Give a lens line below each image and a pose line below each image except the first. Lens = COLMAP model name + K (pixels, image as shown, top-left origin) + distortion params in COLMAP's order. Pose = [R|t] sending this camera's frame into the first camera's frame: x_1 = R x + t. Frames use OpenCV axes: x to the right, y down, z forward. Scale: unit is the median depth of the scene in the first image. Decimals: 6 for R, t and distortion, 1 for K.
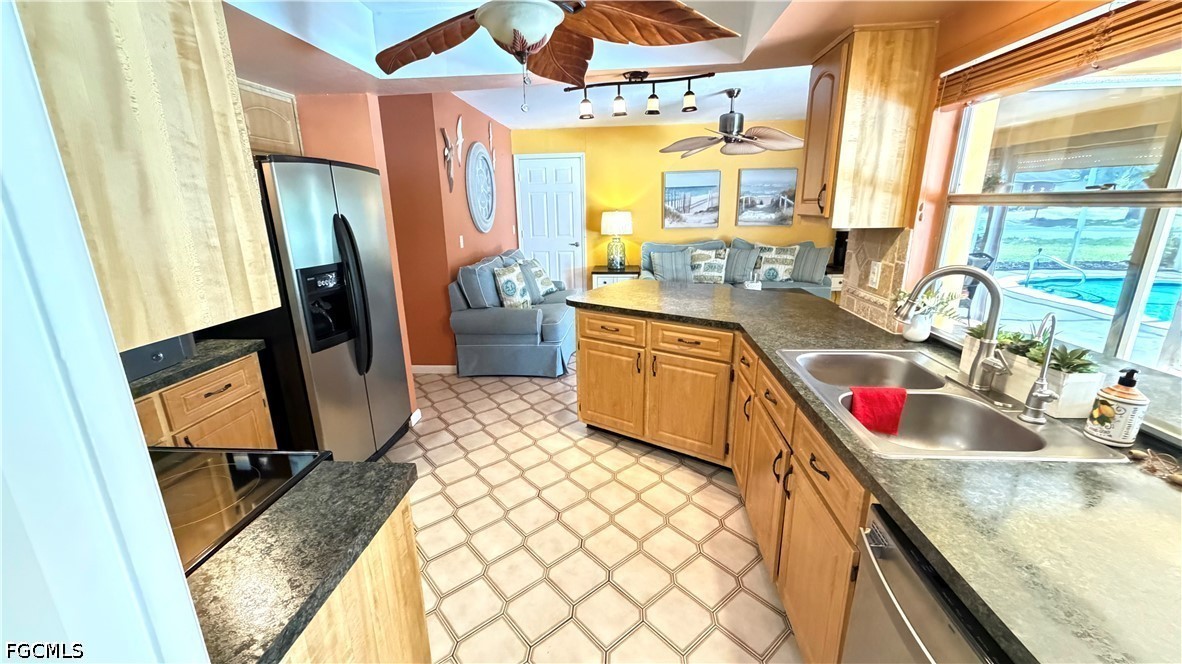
lens RADIAL K [[466.8, 0, 591.0], [0, 466.8, 332.0], [0, 0, 1]] dist [-0.002469, -0.000282]
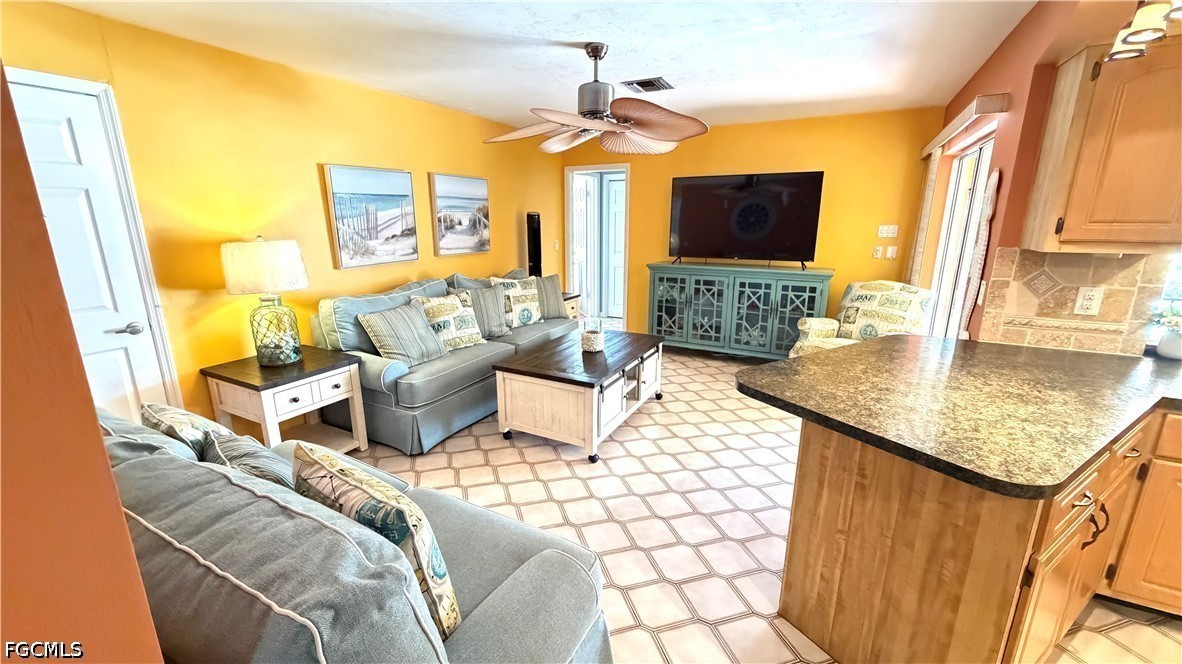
lens RADIAL K [[466.8, 0, 591.0], [0, 466.8, 332.0], [0, 0, 1]] dist [-0.002469, -0.000282]
pose [[0.406830, -0.203120, 0.890635, -0.228903], [0.238916, 0.964690, 0.110876, -0.145343], [-0.881708, 0.167679, 0.440993, 0.531394]]
